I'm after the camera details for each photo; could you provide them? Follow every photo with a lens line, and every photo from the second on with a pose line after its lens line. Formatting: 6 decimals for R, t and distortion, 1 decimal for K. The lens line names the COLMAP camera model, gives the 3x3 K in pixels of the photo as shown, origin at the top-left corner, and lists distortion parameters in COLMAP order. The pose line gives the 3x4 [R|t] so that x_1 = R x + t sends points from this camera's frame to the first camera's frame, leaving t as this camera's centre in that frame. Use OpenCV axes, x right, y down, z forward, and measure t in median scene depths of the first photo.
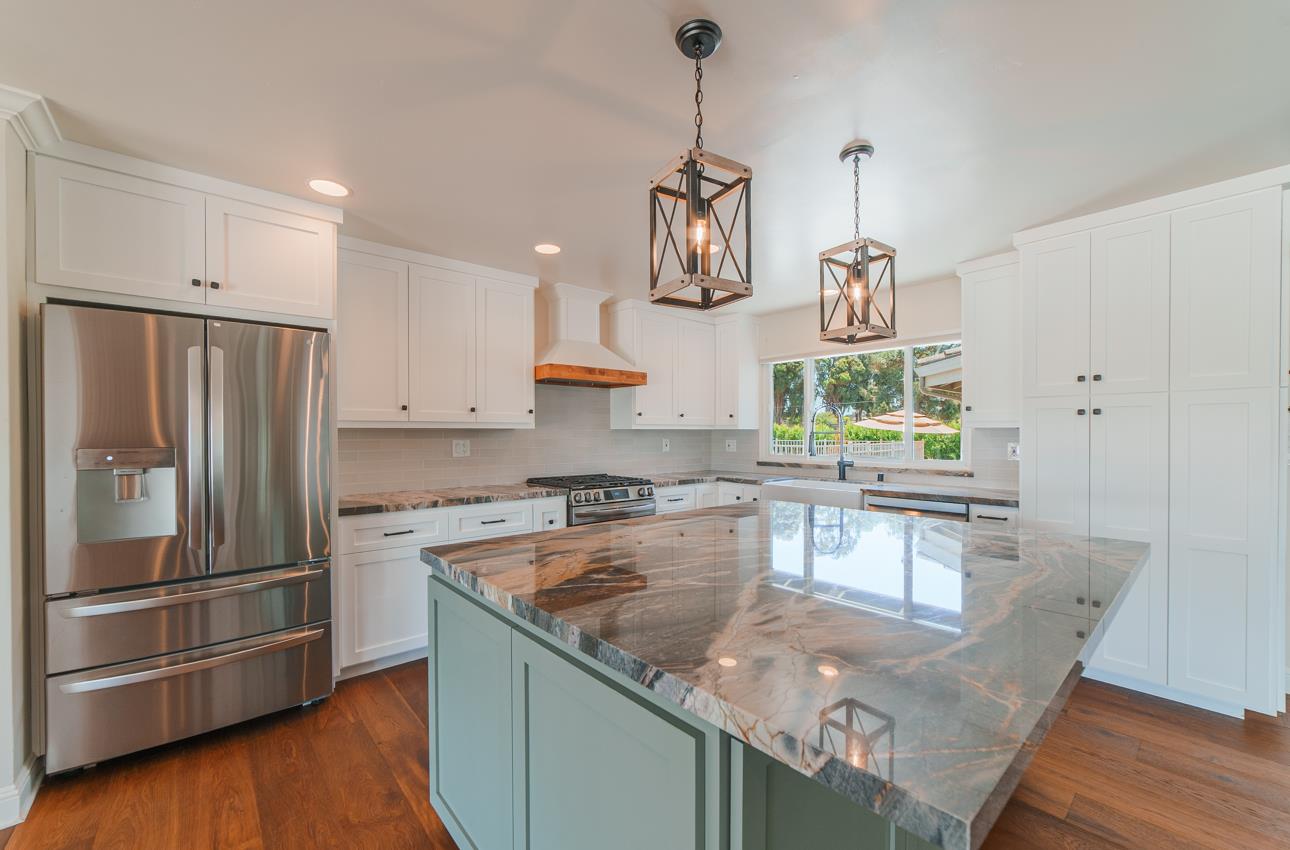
lens RADIAL K [[502.2, 0, 633.4], [0, 502.2, 429.3], [0, 0, 1]] dist [0.001014, 0.000180]
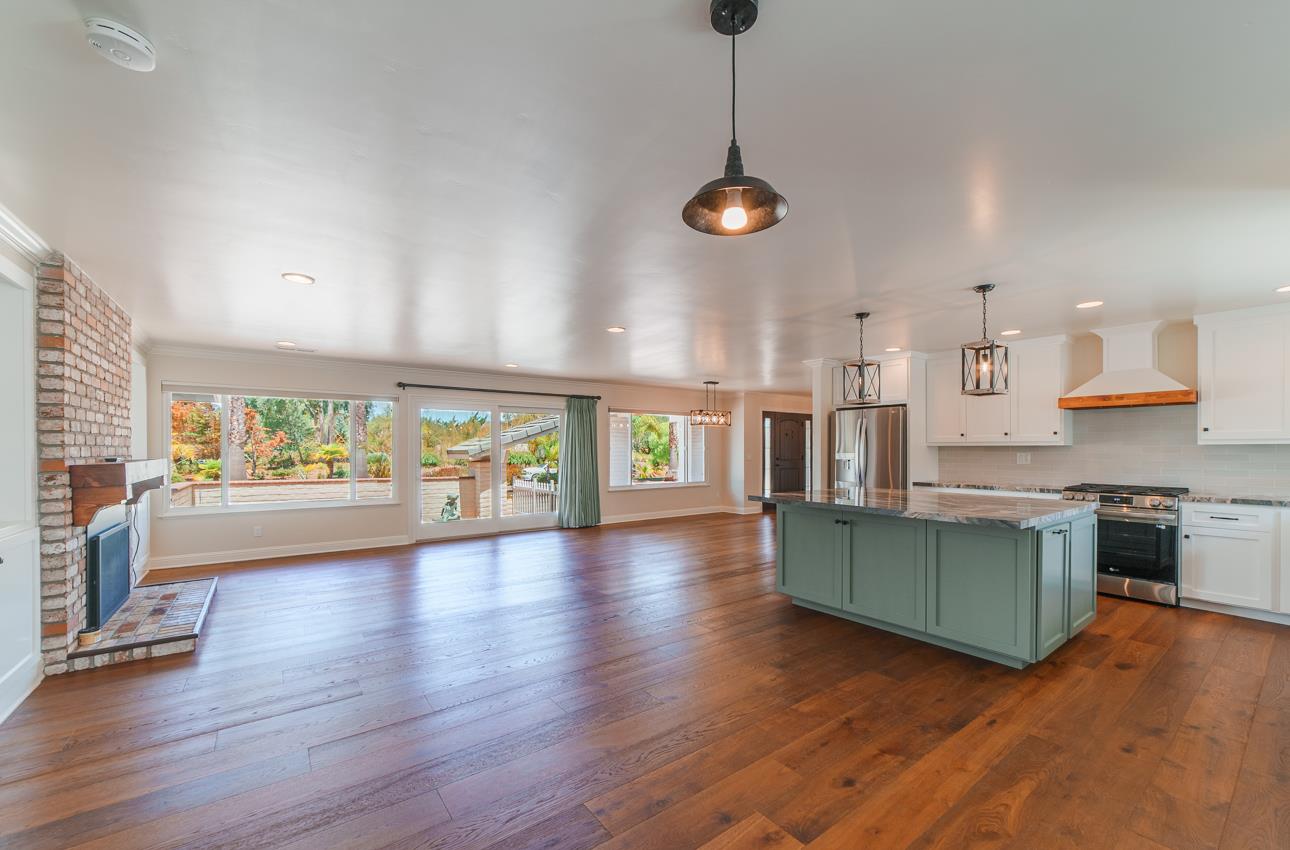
lens RADIAL K [[510.2, 0, 643.3], [0, 510.2, 452.4], [0, 0, 1]] dist [-0.000557, -0.000024]
pose [[-0.067095, 0.008219, -0.997713, 1.265980], [0.007431, 0.999942, 0.007738, -0.001264], [0.997719, -0.006895, -0.067152, -0.045810]]
